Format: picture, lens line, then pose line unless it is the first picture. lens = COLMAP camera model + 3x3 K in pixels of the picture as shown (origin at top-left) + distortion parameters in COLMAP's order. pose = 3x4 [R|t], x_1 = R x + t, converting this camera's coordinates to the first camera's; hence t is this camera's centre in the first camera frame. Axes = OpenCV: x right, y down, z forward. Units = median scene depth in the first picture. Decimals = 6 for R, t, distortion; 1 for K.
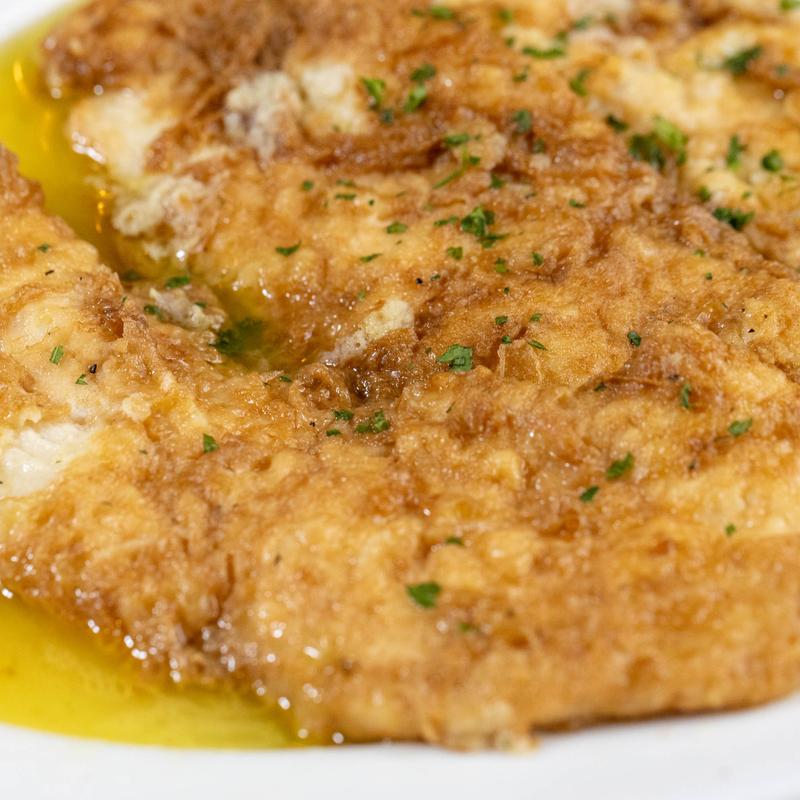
lens RADIAL K [[4230.9, 0, 400.0], [0, 4230.9, 400.0], [0, 0, 1]] dist [0.269937, -9.810771]
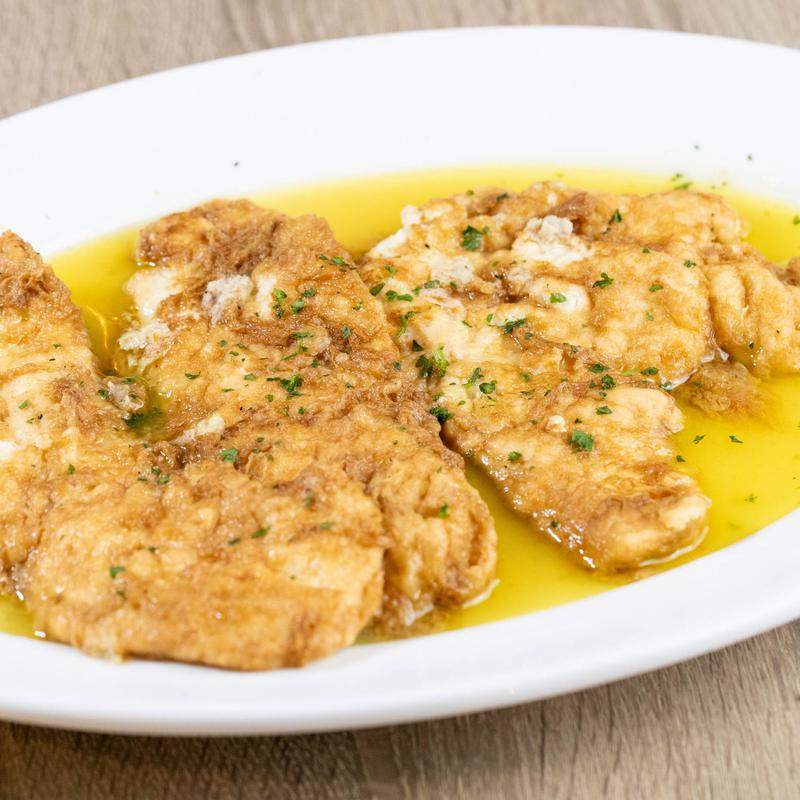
lens RADIAL K [[4230.9, 0, 400.0], [0, 4230.9, 400.0], [0, 0, 1]] dist [0.269937, -9.810771]
pose [[0.904227, 0.212277, -0.370557, 0.702550], [-0.217038, 0.975722, 0.029338, -0.096232], [0.367788, 0.053897, 0.928346, -0.588246]]
